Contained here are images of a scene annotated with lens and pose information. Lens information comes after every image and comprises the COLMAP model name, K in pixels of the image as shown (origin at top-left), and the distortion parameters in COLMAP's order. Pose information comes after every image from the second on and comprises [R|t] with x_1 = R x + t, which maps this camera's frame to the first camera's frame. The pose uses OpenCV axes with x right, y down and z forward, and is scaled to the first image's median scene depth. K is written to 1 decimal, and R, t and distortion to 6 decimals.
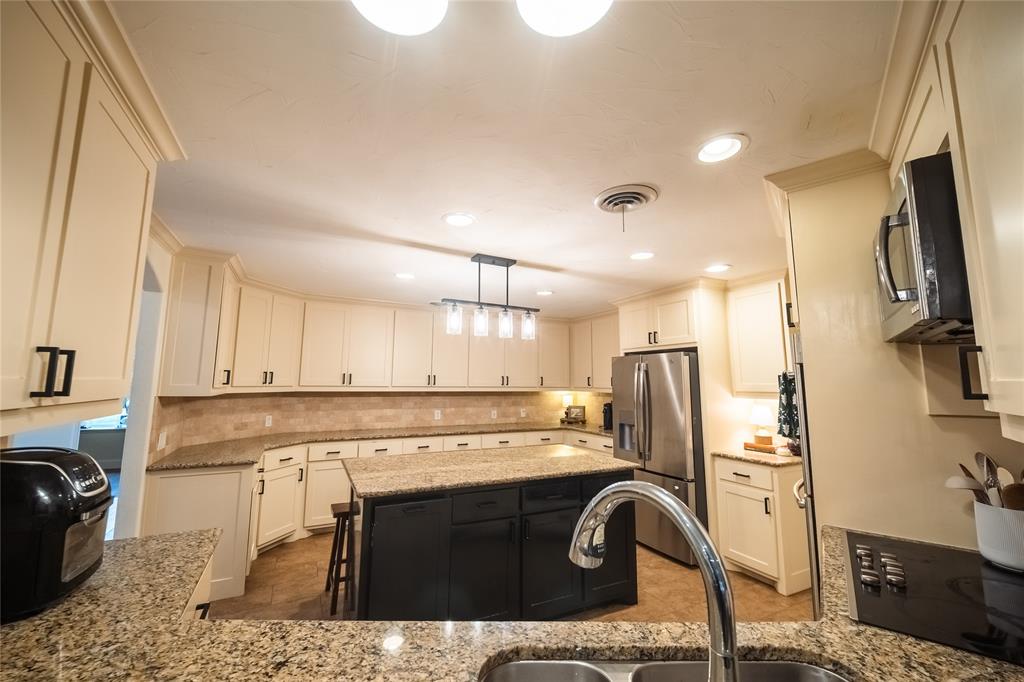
lens RADIAL K [[367.7, 0, 508.6], [0, 367.7, 336.0], [0, 0, 1]] dist [0.016537, -0.011867]
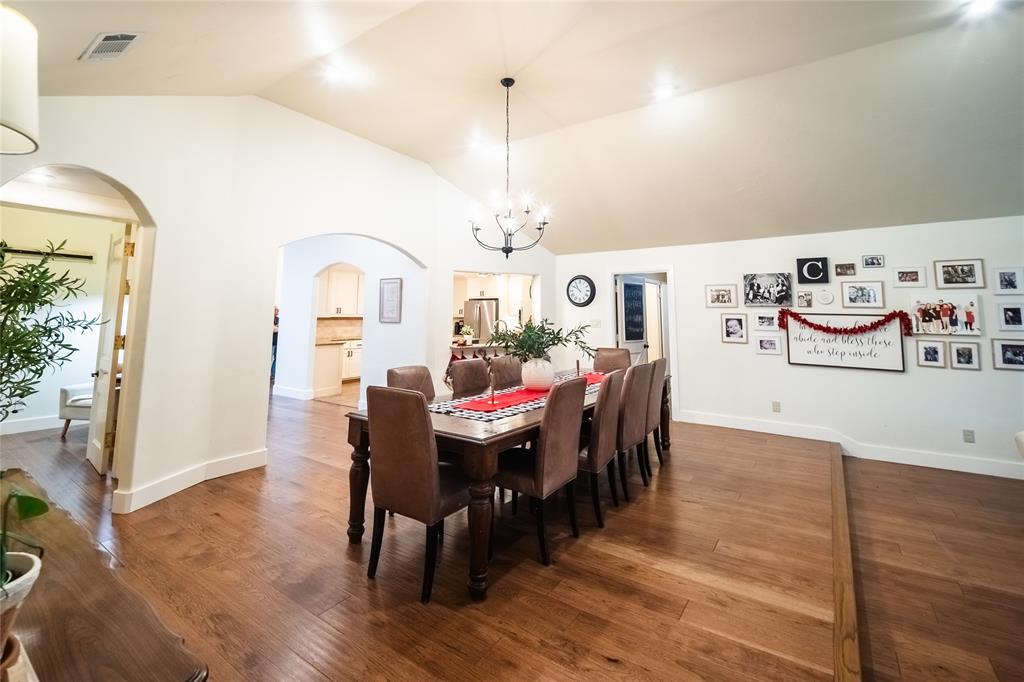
lens RADIAL K [[367.7, 0, 508.6], [0, 367.7, 336.0], [0, 0, 1]] dist [0.016537, -0.011867]
pose [[0.854320, -0.029181, 0.518927, -0.660068], [-0.066915, 0.983938, 0.165494, -0.123142], [-0.515422, -0.176109, 0.838645, -1.048433]]
